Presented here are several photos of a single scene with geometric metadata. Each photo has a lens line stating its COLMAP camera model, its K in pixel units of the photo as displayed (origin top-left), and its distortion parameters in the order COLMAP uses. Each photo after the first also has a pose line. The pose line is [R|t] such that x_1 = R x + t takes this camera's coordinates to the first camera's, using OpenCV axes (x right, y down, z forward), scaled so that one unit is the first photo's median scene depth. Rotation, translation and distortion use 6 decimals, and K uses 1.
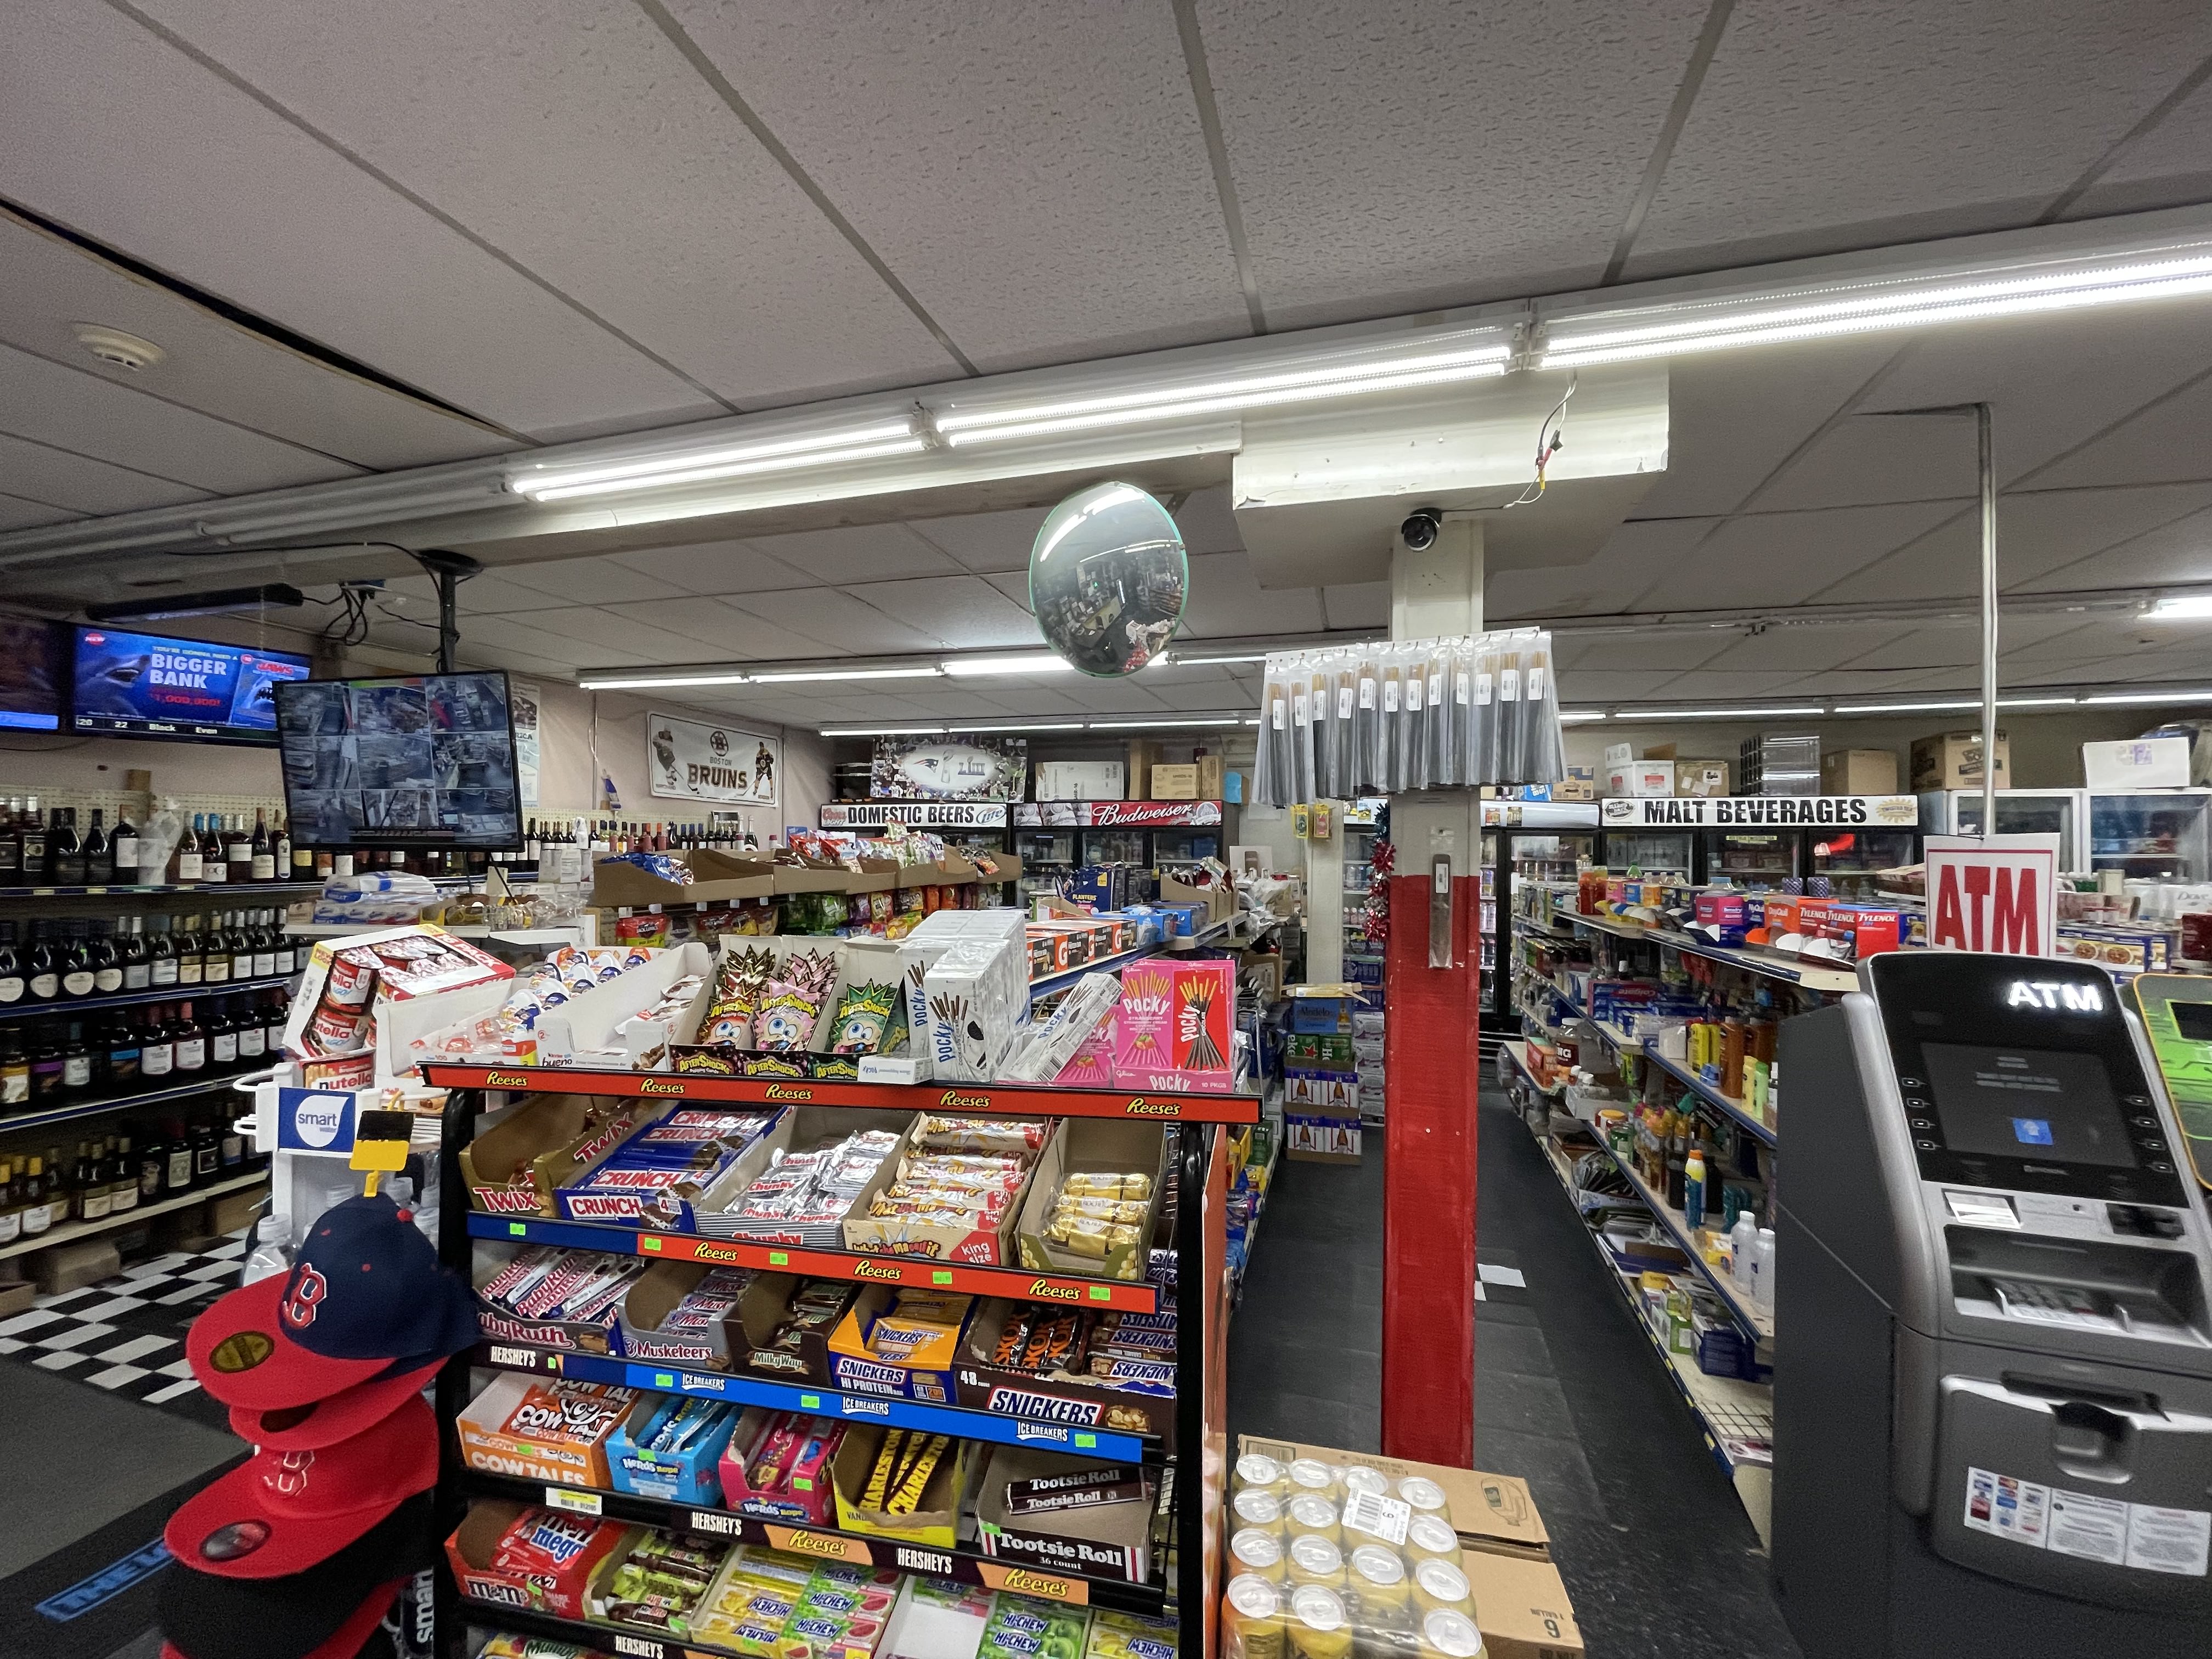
lens RADIAL K [[902.5, 0, 1087.9], [0, 902.5, 831.8], [0, 0, 1]] dist [-0.001054, -0.001169]
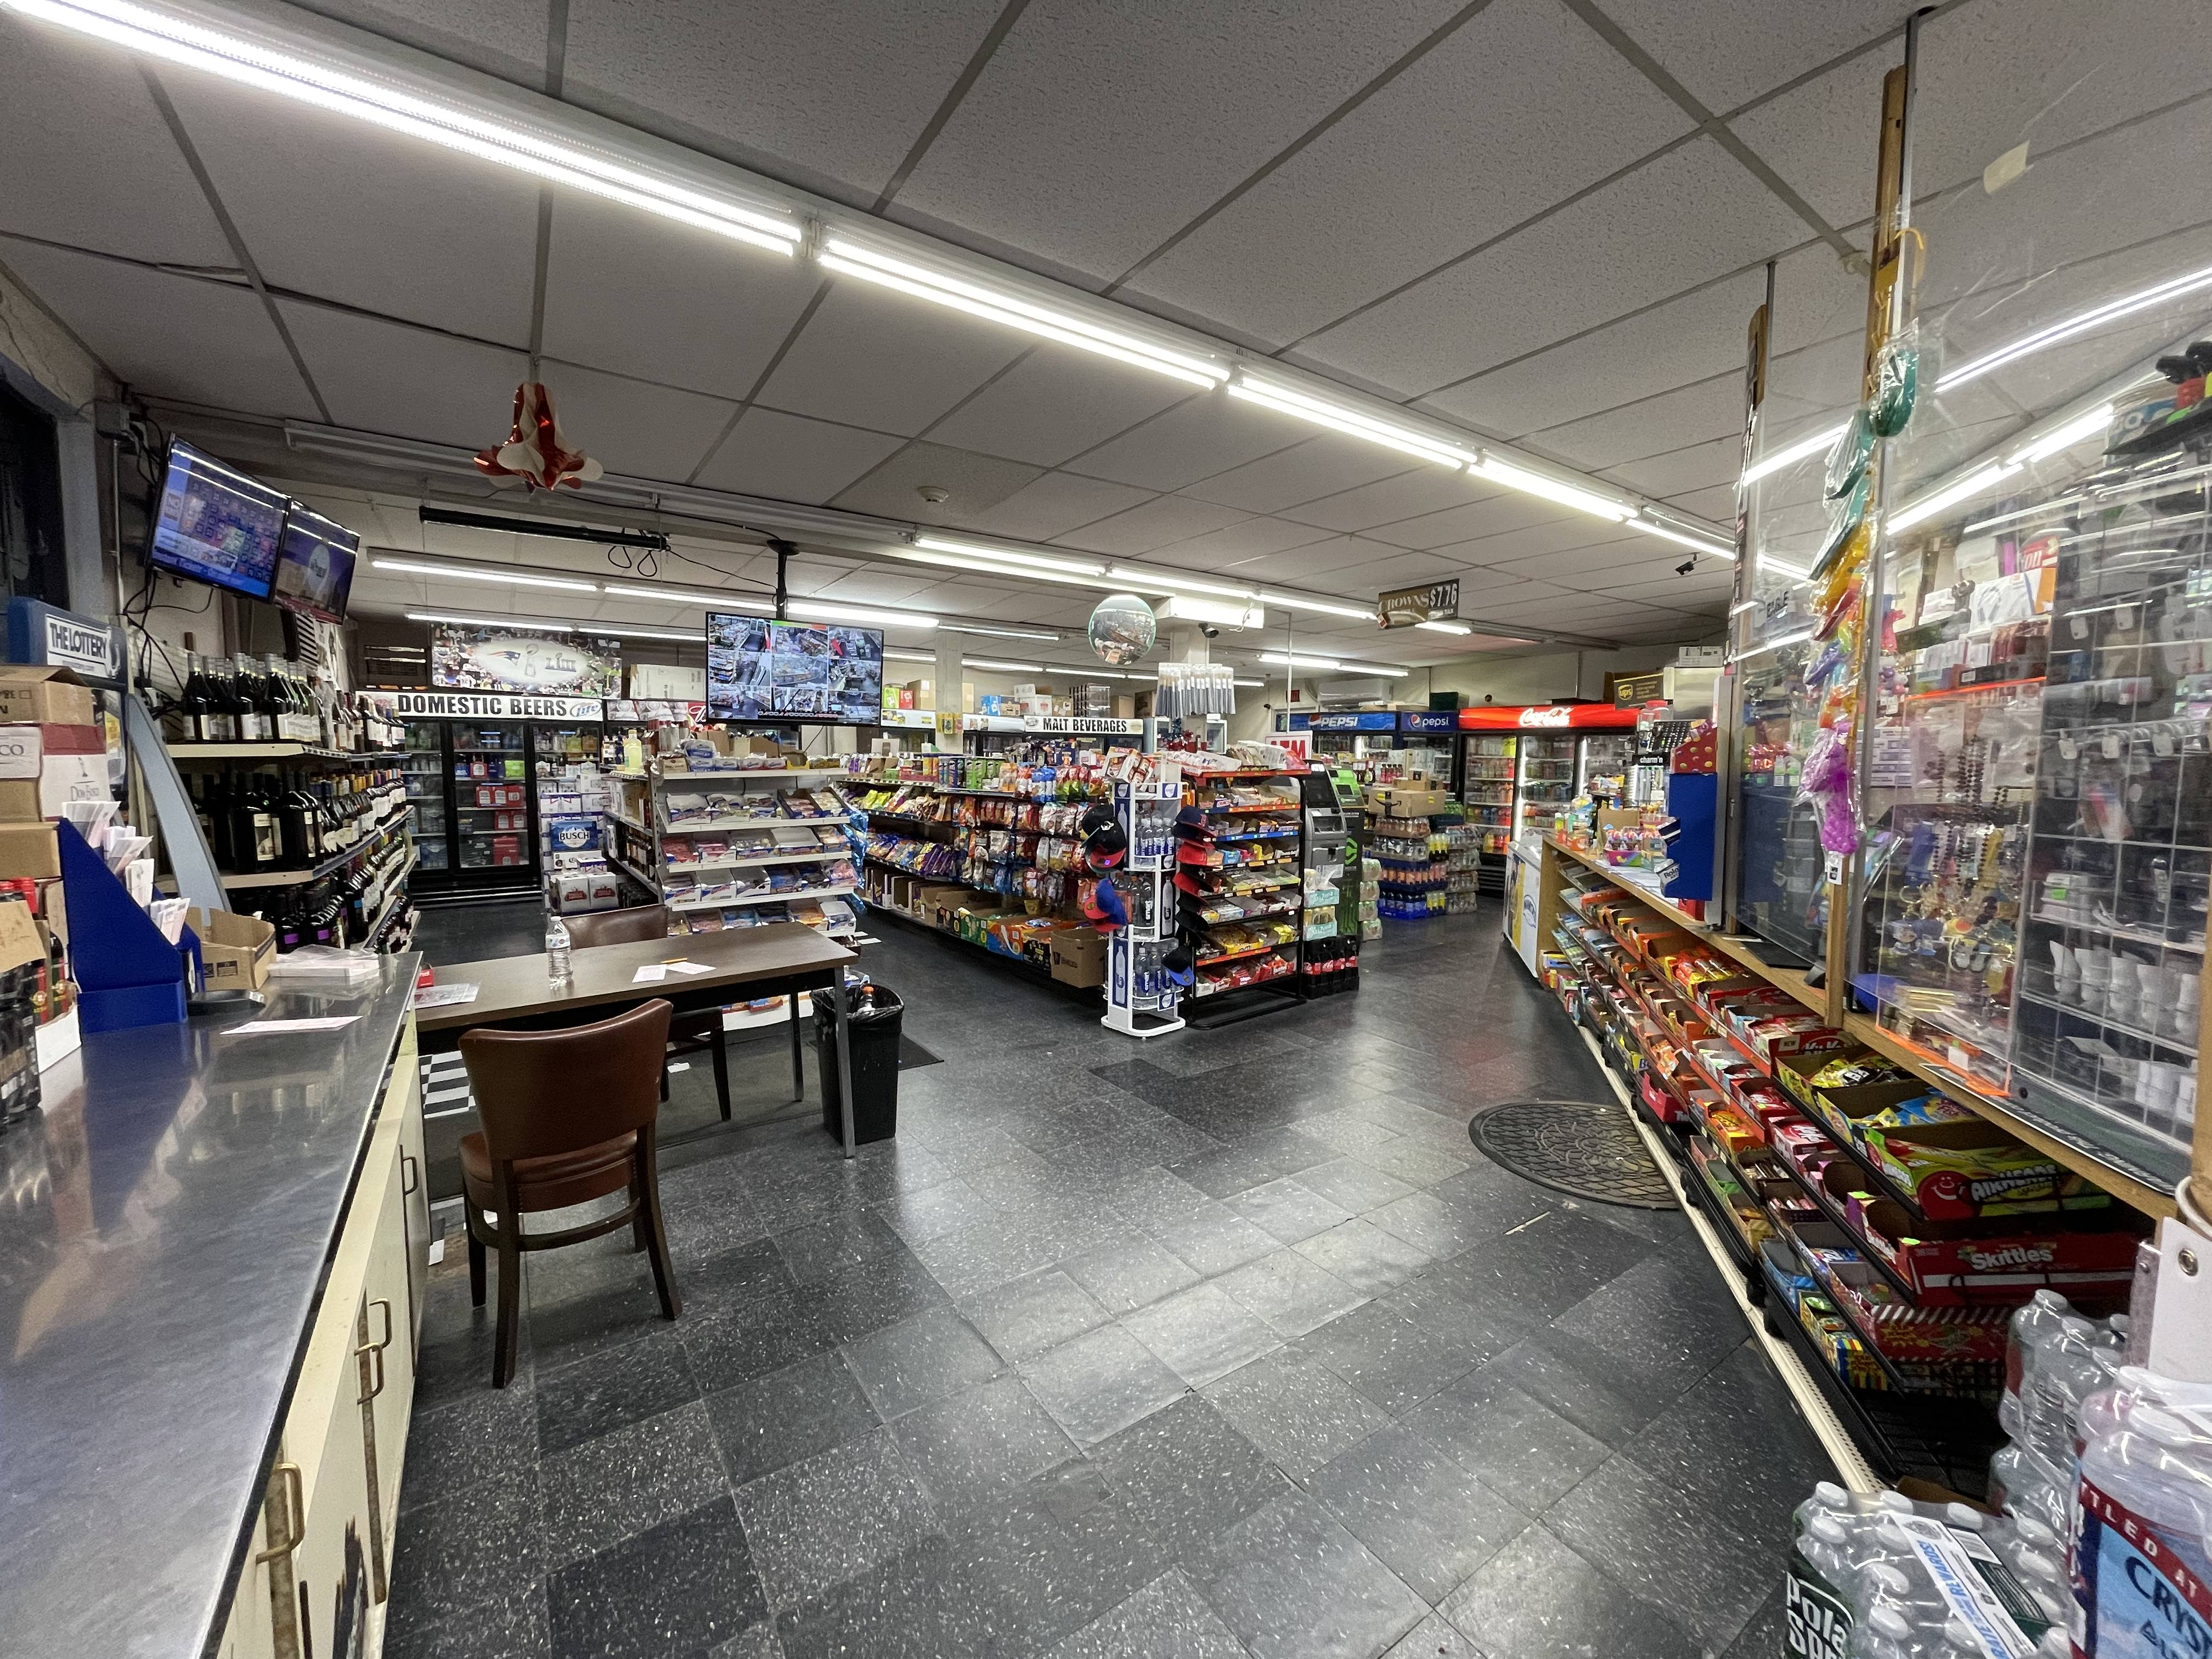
lens RADIAL K [[902.5, 0, 1111.7], [0, 902.5, 827.7], [0, 0, 1]] dist [-0.001054, -0.001169]
pose [[0.607865, -0.062400, 0.791585, -0.740717], [-0.013056, 0.995987, 0.088539, 0.023517], [-0.793933, -0.064155, 0.604611, -0.214222]]
